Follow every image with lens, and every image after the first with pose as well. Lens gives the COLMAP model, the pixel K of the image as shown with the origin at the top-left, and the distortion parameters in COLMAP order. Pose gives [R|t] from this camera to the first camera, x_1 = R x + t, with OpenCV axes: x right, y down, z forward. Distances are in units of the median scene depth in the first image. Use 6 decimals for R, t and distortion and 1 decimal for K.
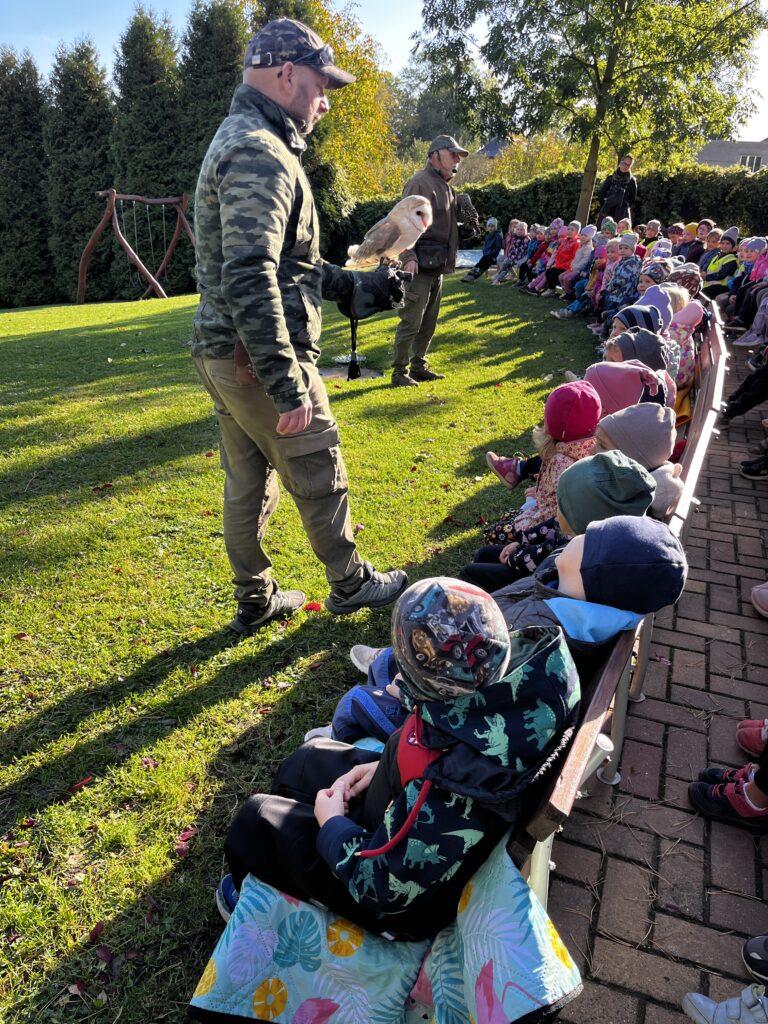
lens RADIAL K [[777.4, 0, 382.5], [0, 777.4, 503.1], [0, 0, 1]] dist [0.111152, -0.156163]
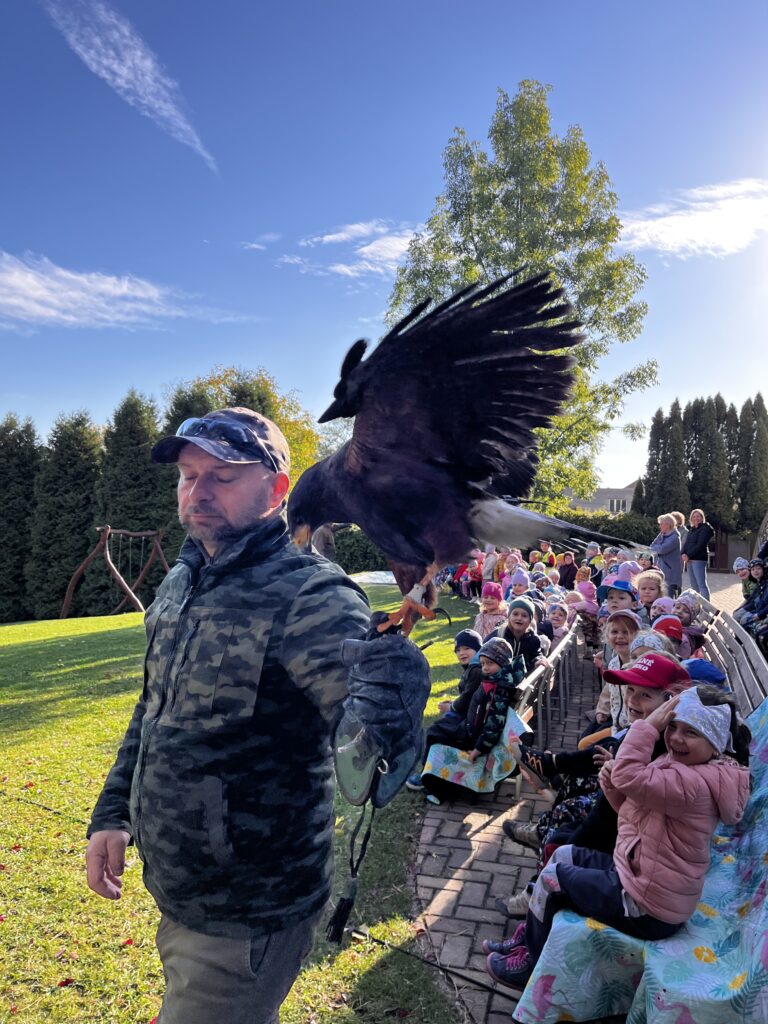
lens RADIAL K [[777.4, 0, 382.5], [0, 777.4, 503.1], [0, 0, 1]] dist [0.111152, -0.156163]
pose [[0.994271, 0.008361, 0.106565, -0.038429], [0.033961, 0.920576, -0.389083, 0.042947], [-0.101355, 0.390473, 0.915018, -0.123349]]
